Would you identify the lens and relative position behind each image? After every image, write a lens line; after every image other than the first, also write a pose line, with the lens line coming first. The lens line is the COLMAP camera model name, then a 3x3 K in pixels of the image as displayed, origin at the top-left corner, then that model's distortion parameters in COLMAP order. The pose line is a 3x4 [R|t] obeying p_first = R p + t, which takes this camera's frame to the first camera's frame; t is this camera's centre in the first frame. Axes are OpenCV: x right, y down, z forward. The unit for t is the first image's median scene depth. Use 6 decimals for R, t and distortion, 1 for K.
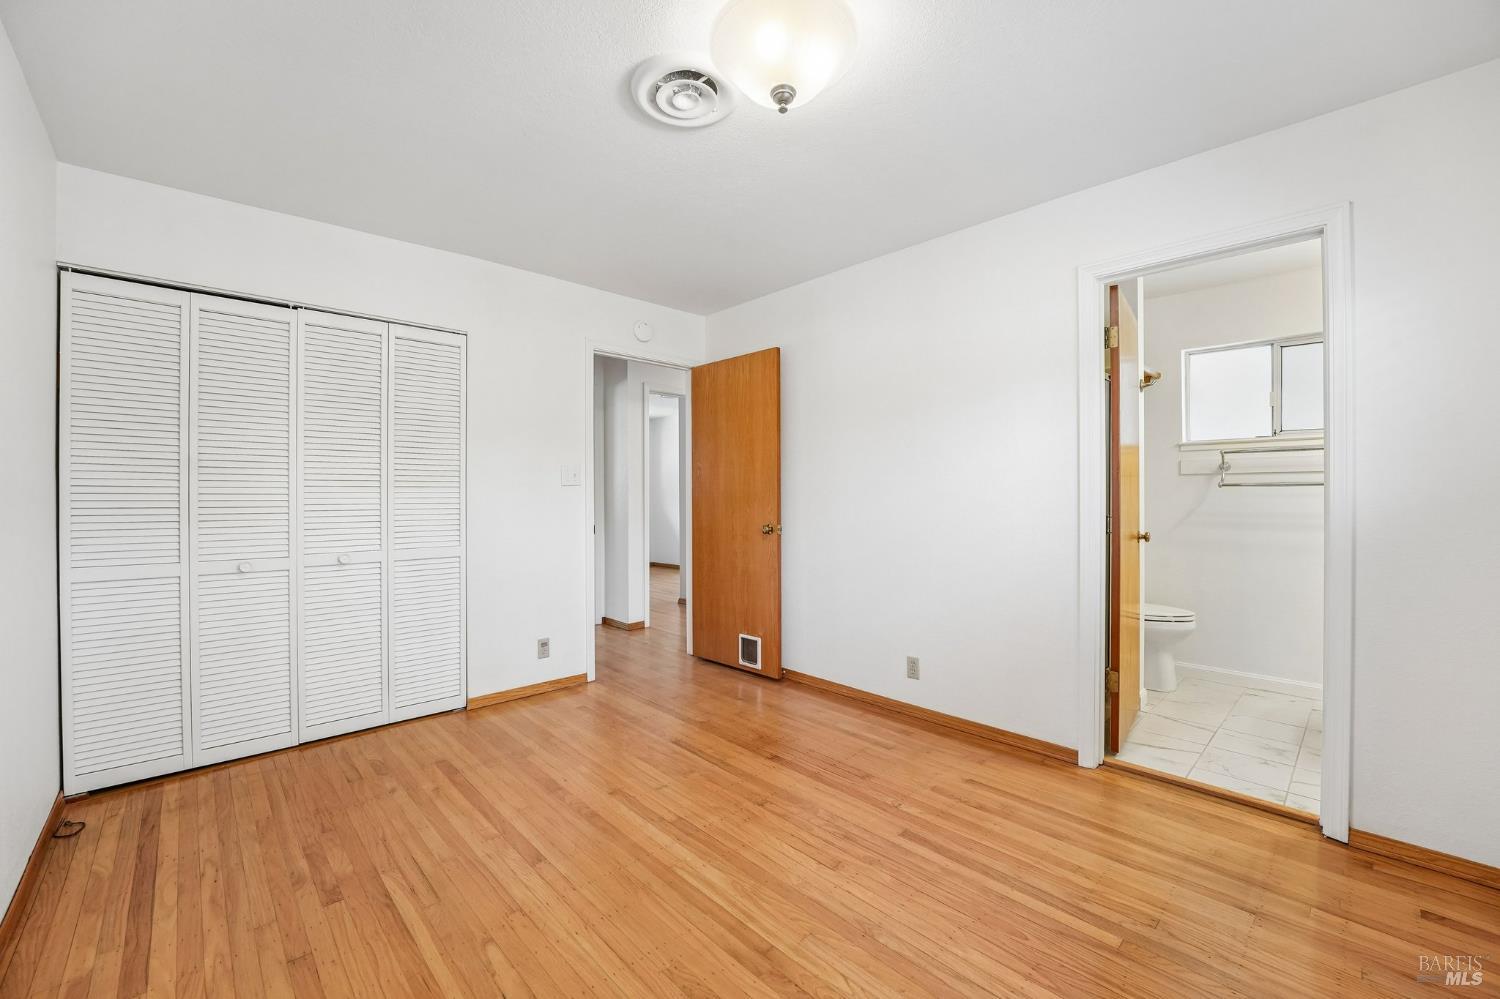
lens RADIAL K [[613.5, 0, 744.4], [0, 613.5, 499.2], [0, 0, 1]] dist [-0.014711, 0.000047]
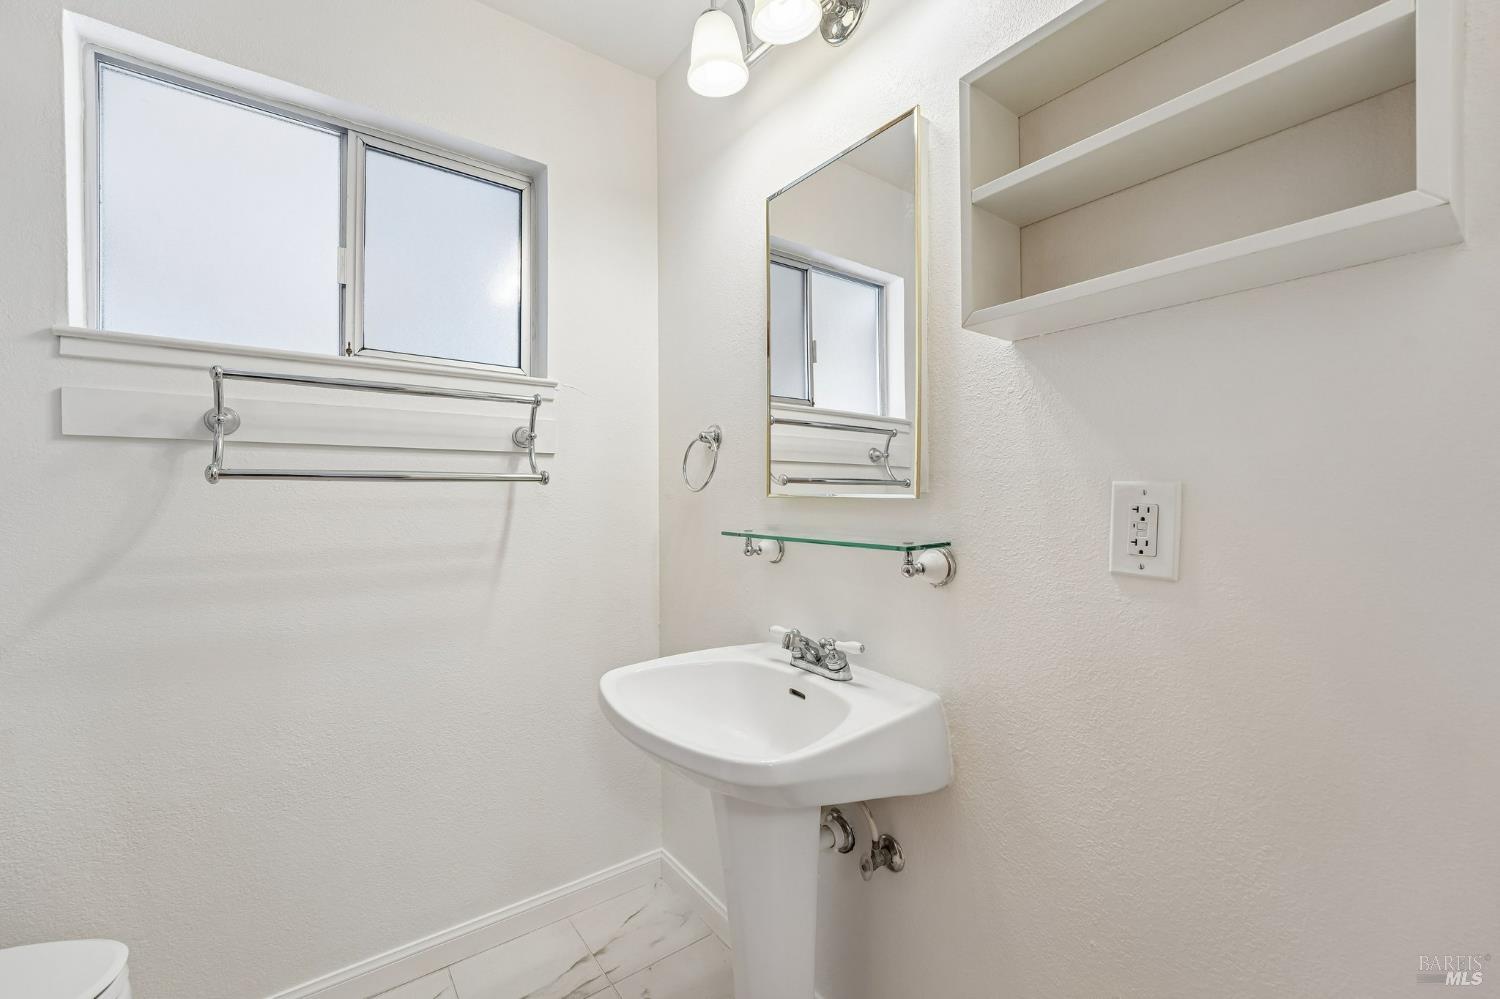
lens RADIAL K [[613.5, 0, 744.4], [0, 613.5, 499.2], [0, 0, 1]] dist [-0.014711, 0.000047]
pose [[0.103757, -0.005664, 0.994587, 0.627555], [0.004287, 0.999977, 0.005247, -0.014106], [-0.994593, 0.003719, 0.103779, 0.873021]]
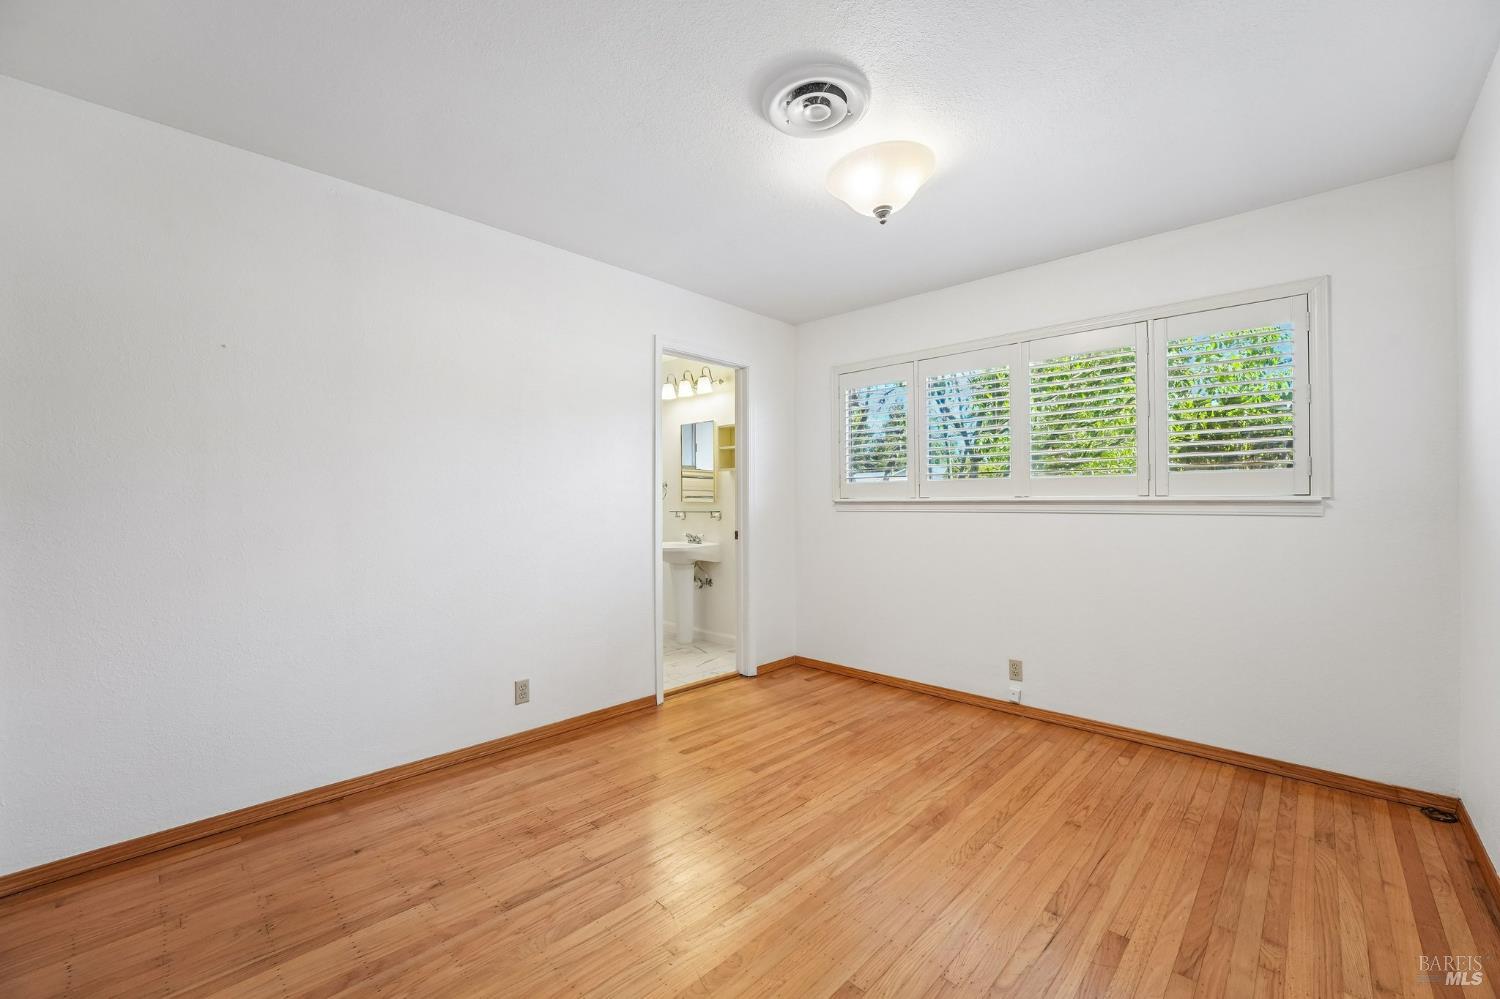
lens RADIAL K [[613.5, 0, 744.4], [0, 613.5, 499.2], [0, 0, 1]] dist [-0.014711, 0.000047]
pose [[-0.060537, 0.010977, 0.998106, -0.761032], [0.009297, 0.999902, -0.010433, -0.000521], [-0.998123, 0.008648, -0.060633, 0.825994]]
